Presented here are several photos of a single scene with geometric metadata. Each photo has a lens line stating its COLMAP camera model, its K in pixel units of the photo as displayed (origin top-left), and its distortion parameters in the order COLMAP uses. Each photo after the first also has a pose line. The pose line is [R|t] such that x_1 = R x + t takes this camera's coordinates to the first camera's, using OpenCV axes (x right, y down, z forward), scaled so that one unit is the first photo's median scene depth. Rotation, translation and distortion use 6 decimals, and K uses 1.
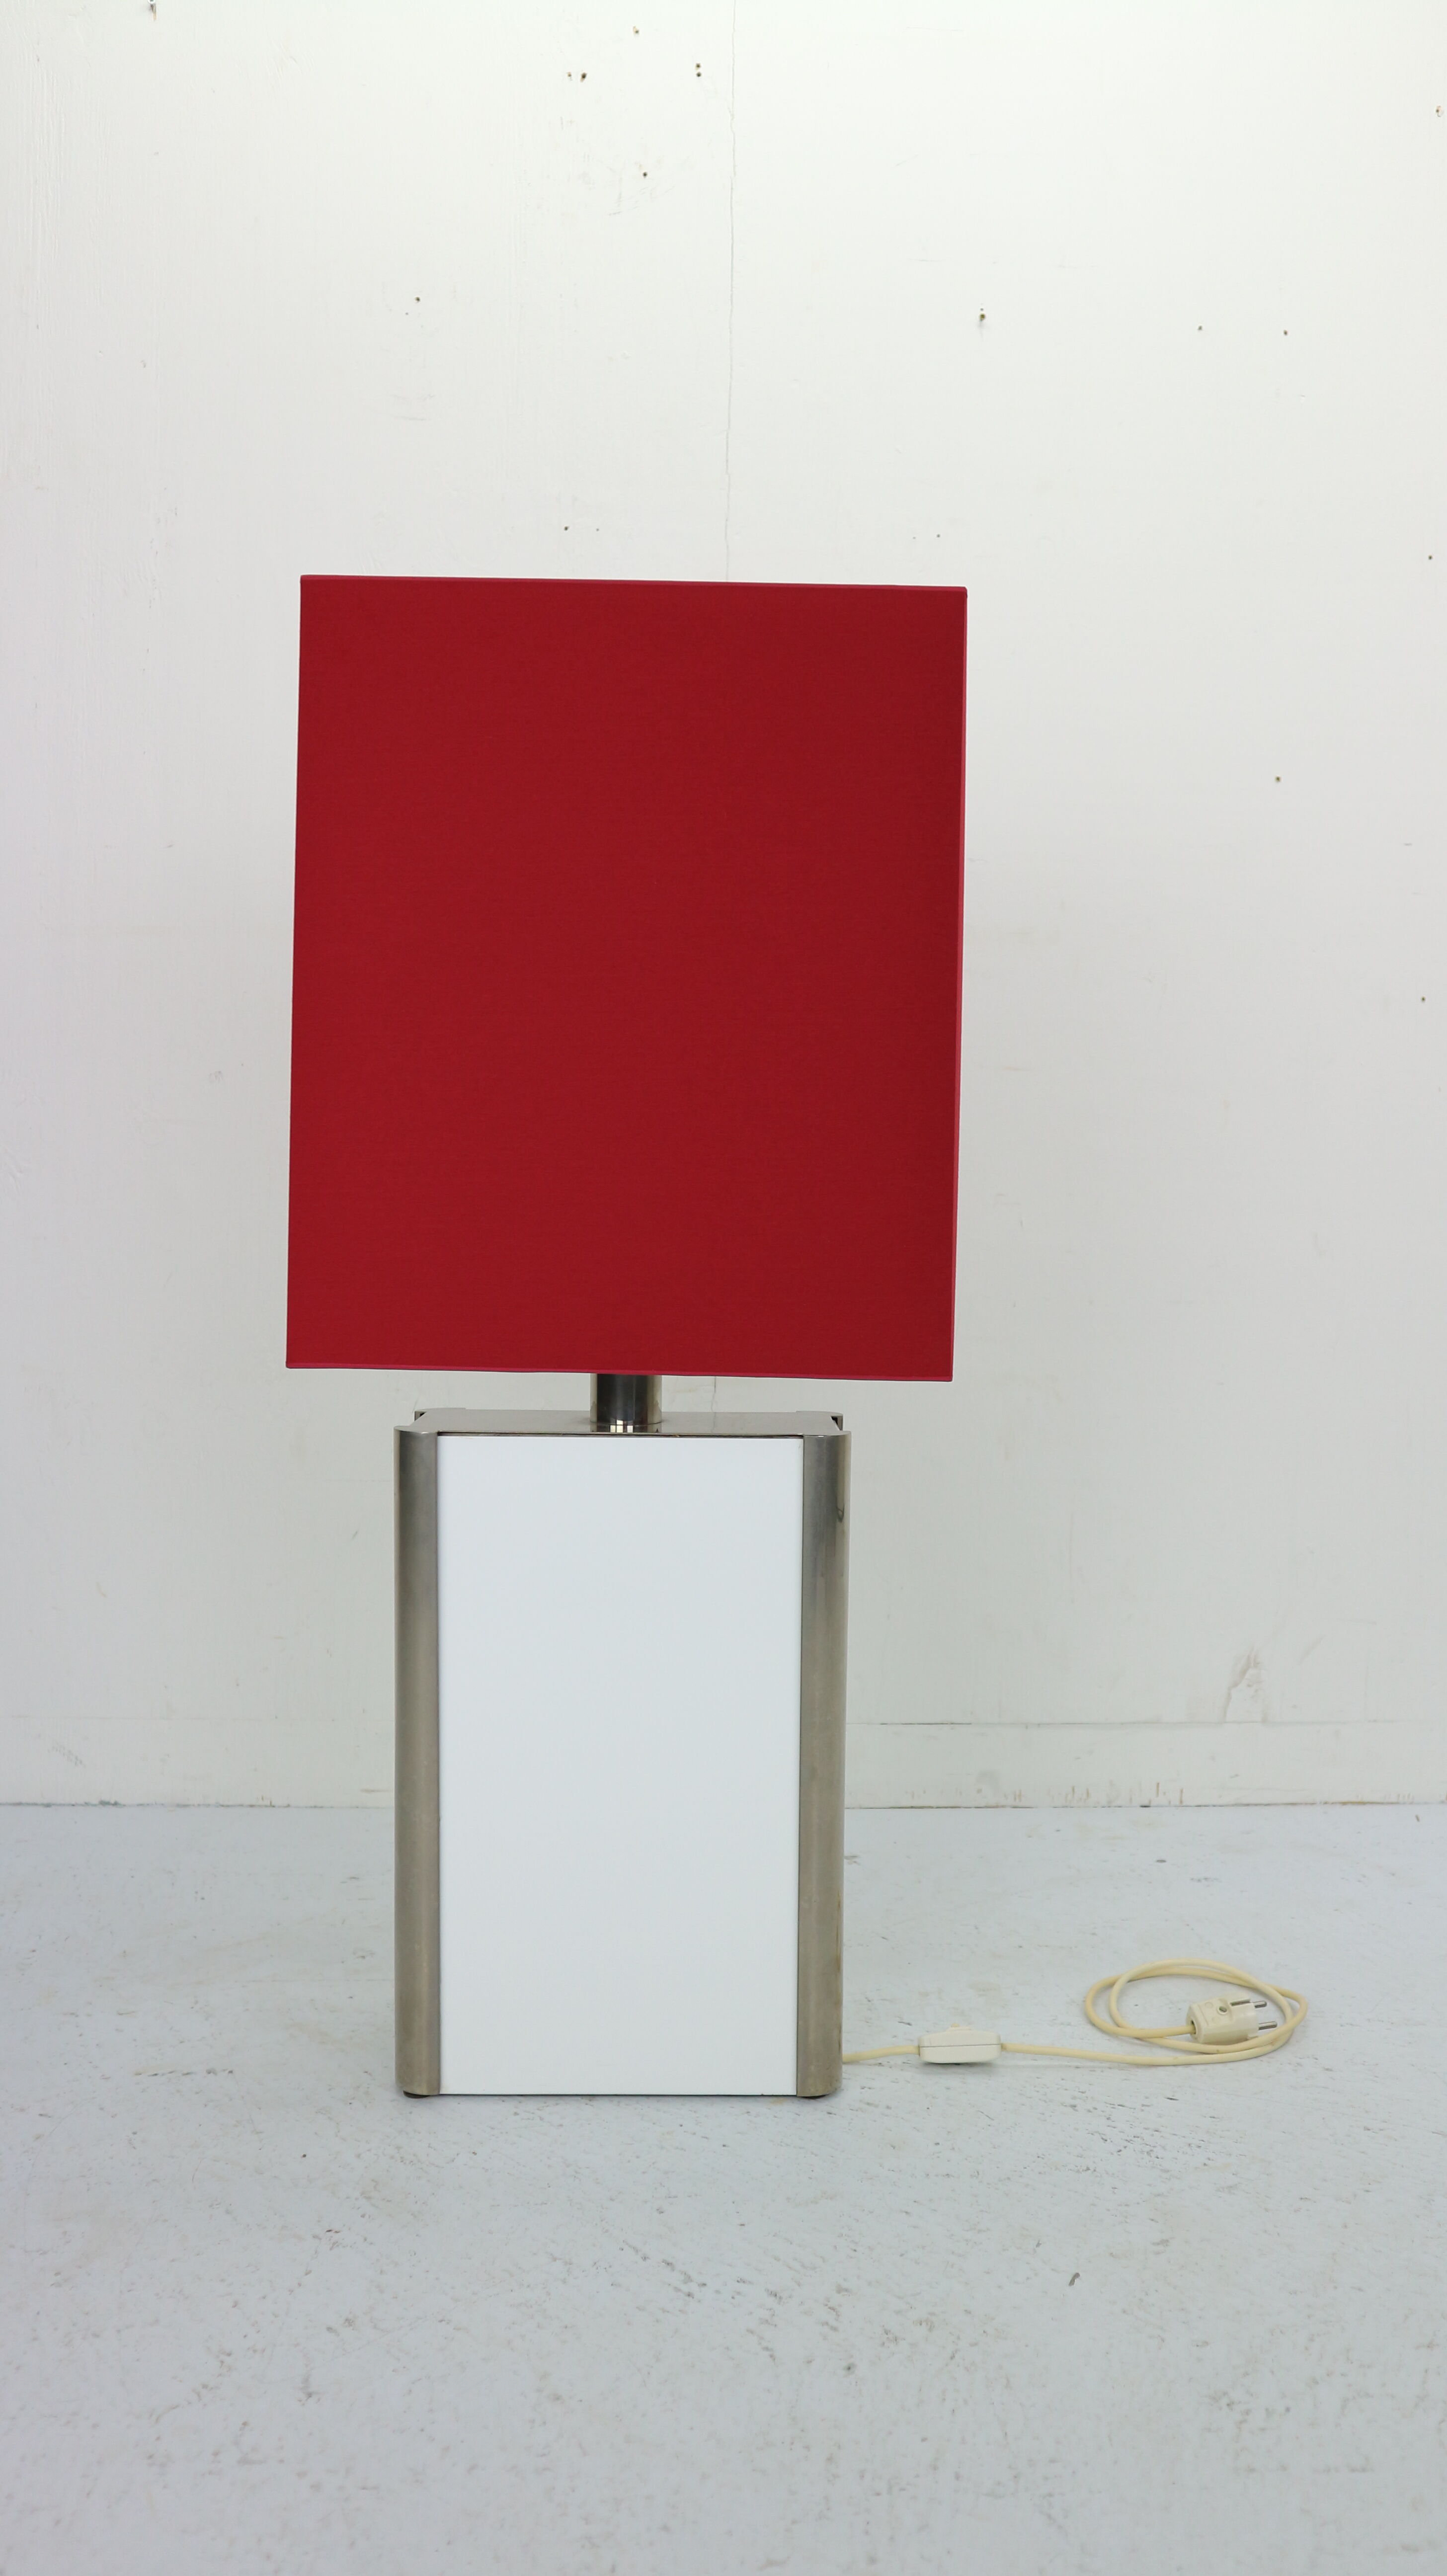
lens RADIAL K [[2081.7, 0, 737.8], [0, 2081.7, 1272.0], [0, 0, 1]] dist [-0.069460, 0.076778]
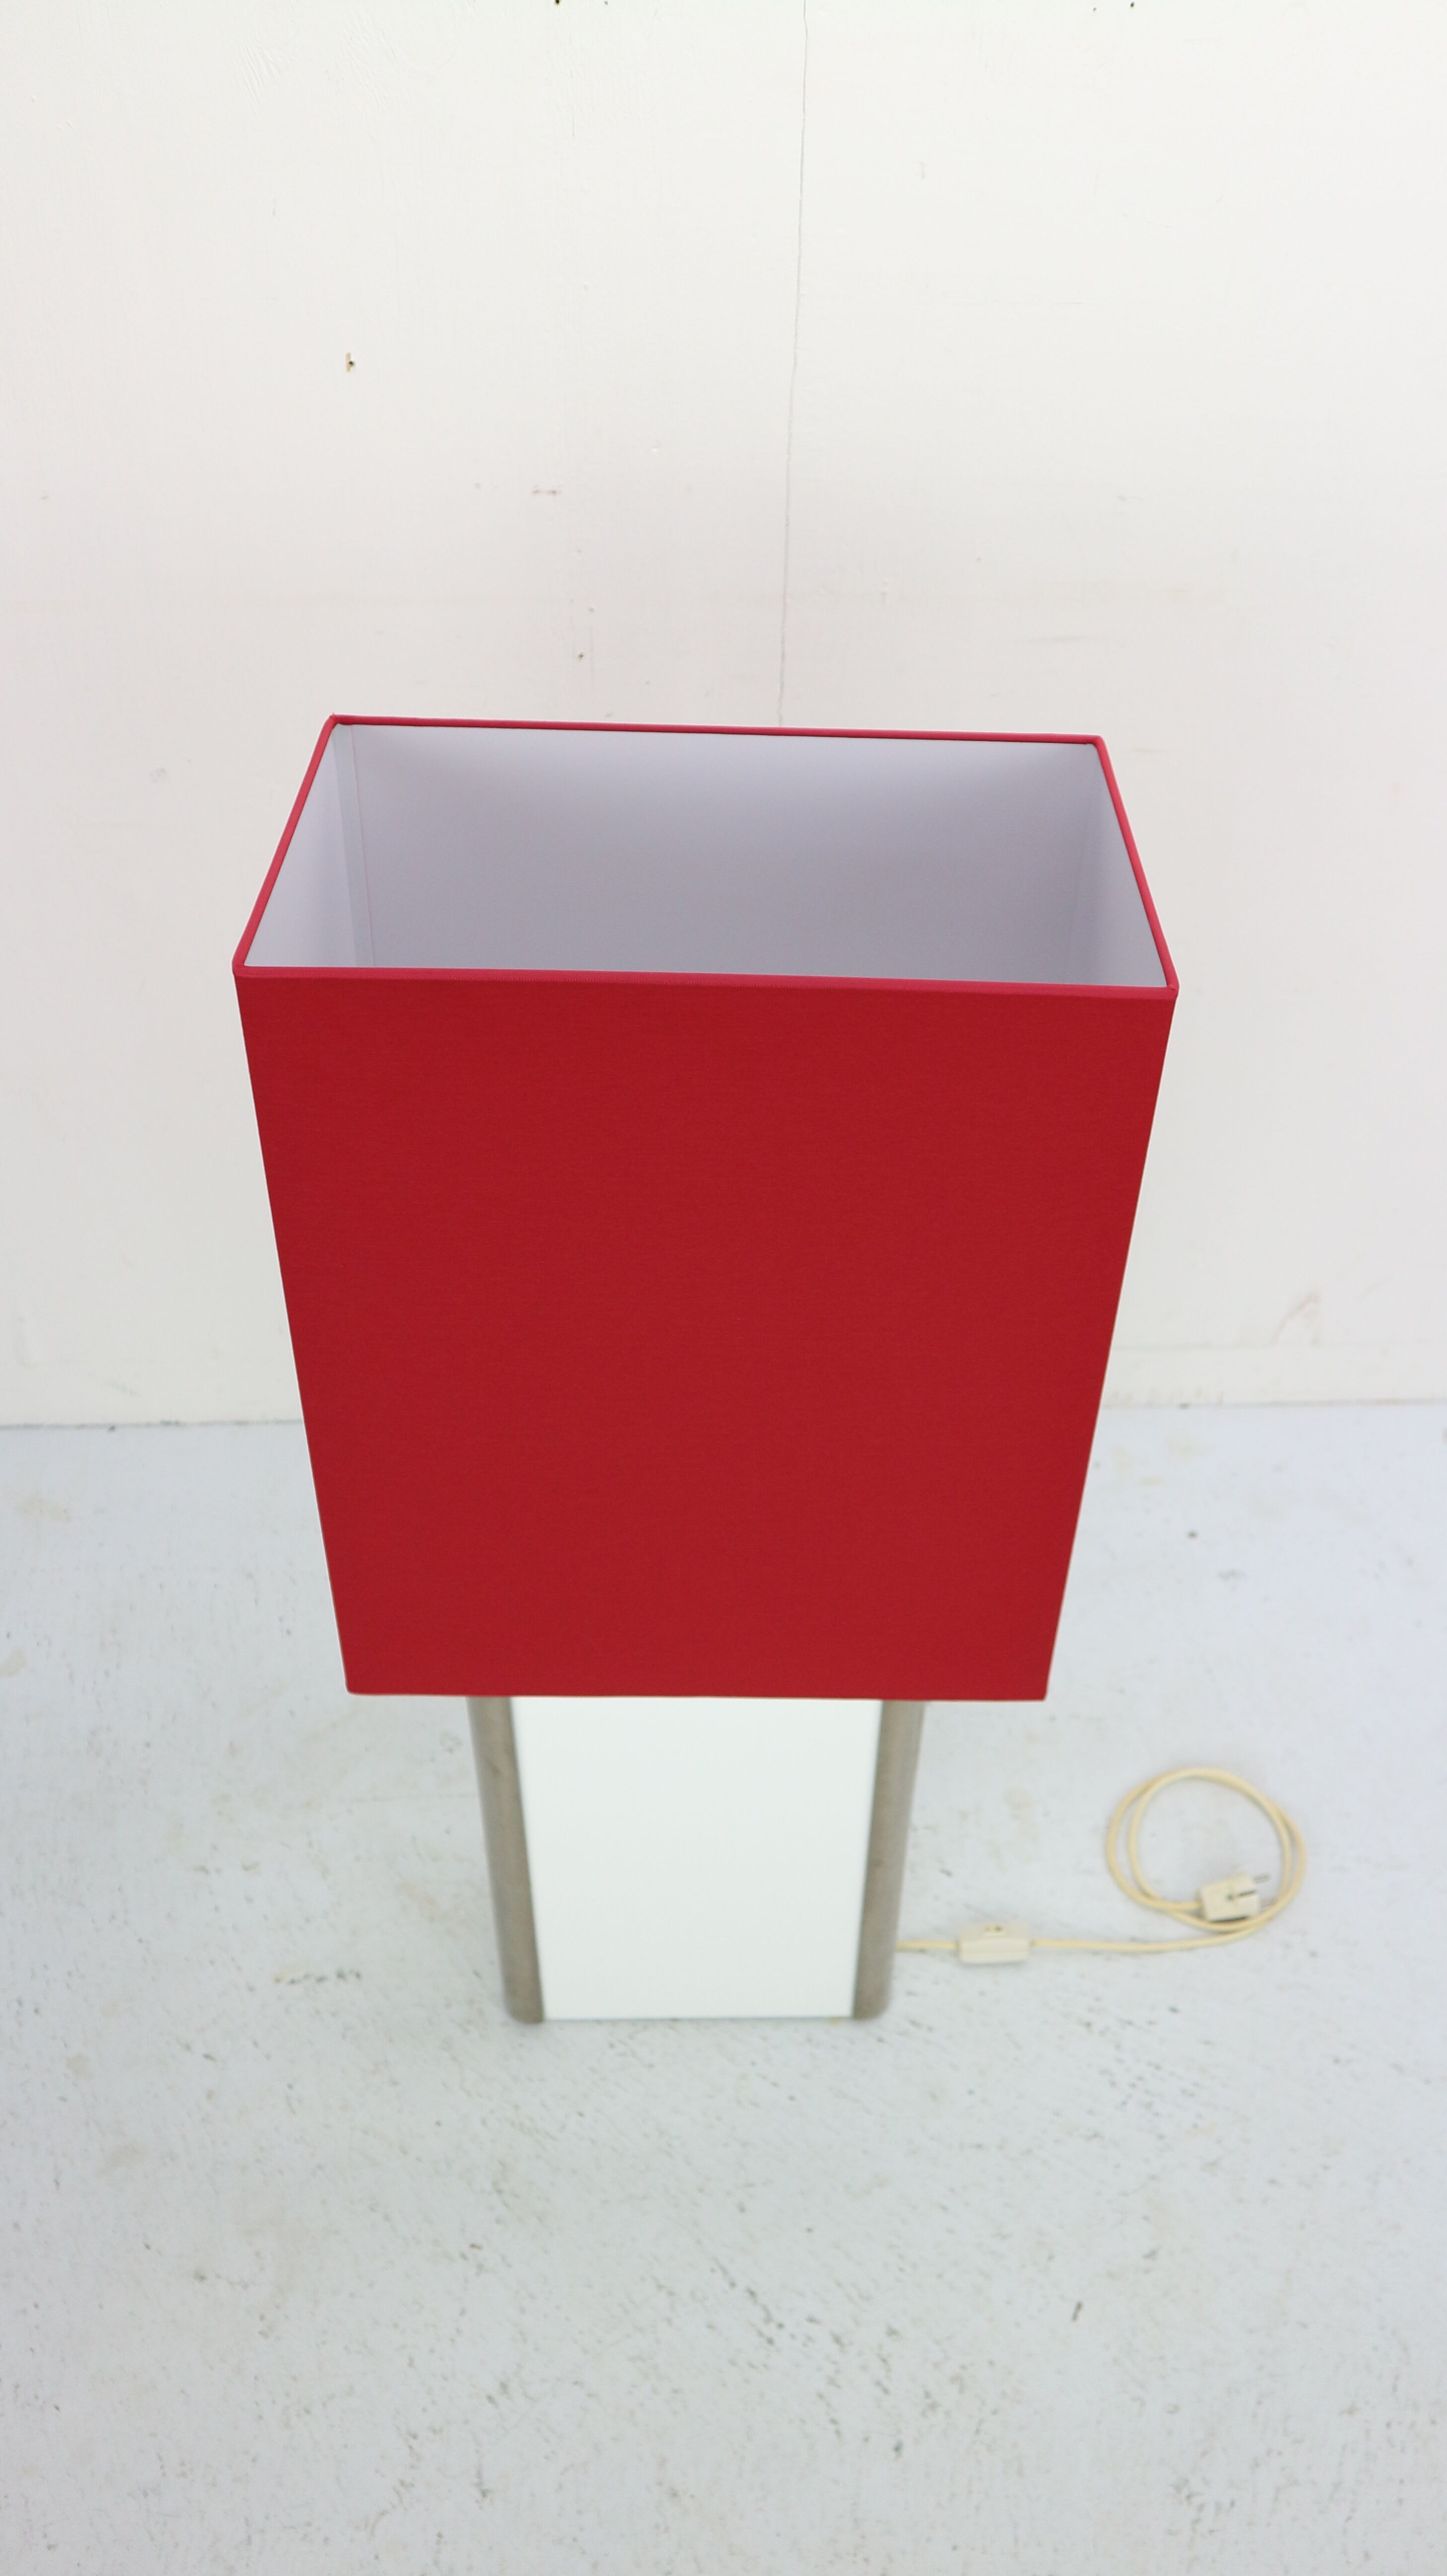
lens RADIAL K [[2081.7, 0, 738.8], [0, 2081.7, 1313.4], [0, 0, 1]] dist [-0.069460, 0.076778]
pose [[0.999998, -0.000043, 0.002048, -0.037196], [-0.001284, 0.765920, 0.642934, -0.648676], [-0.001596, -0.642936, 0.765919, 0.362946]]
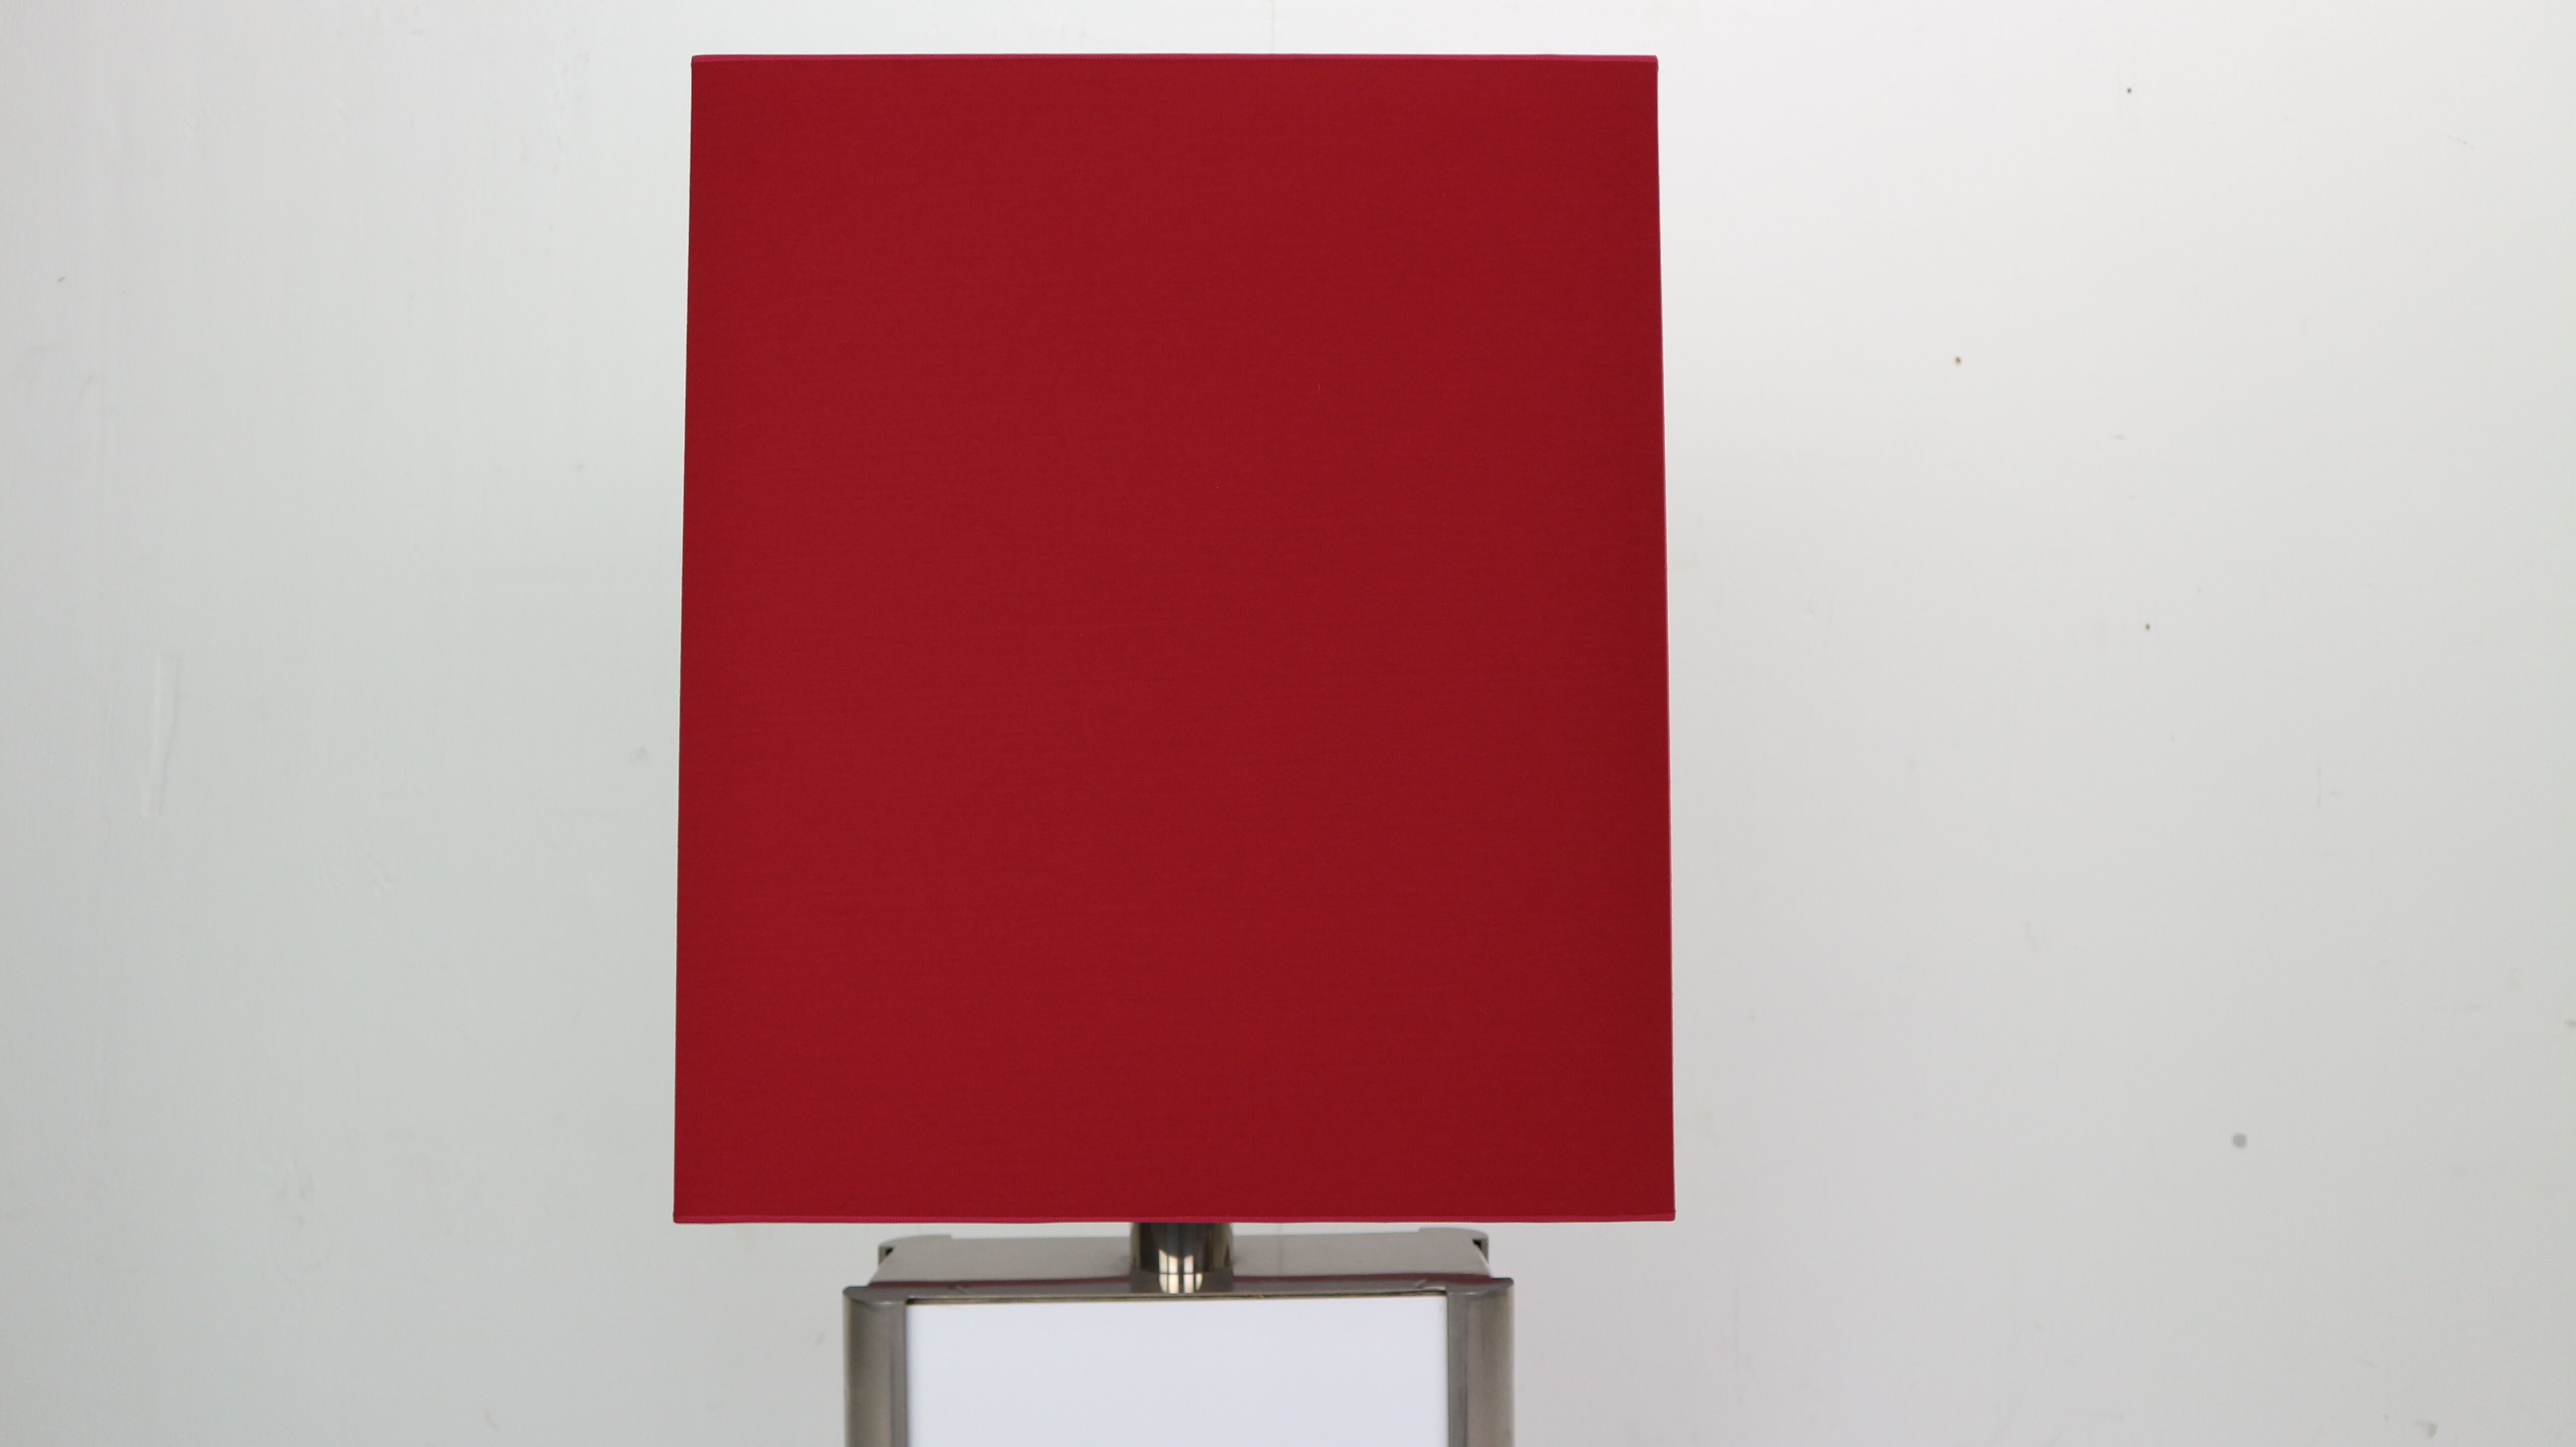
lens RADIAL K [[2081.7, 0, 1267.5], [0, 2081.7, 727.2], [0, 0, 1]] dist [-0.069460, 0.076778]
pose [[0.999734, -0.021036, 0.009461, -0.028737], [0.021764, 0.996154, -0.084868, -0.048767], [-0.007639, 0.085052, 0.996347, 0.309036]]
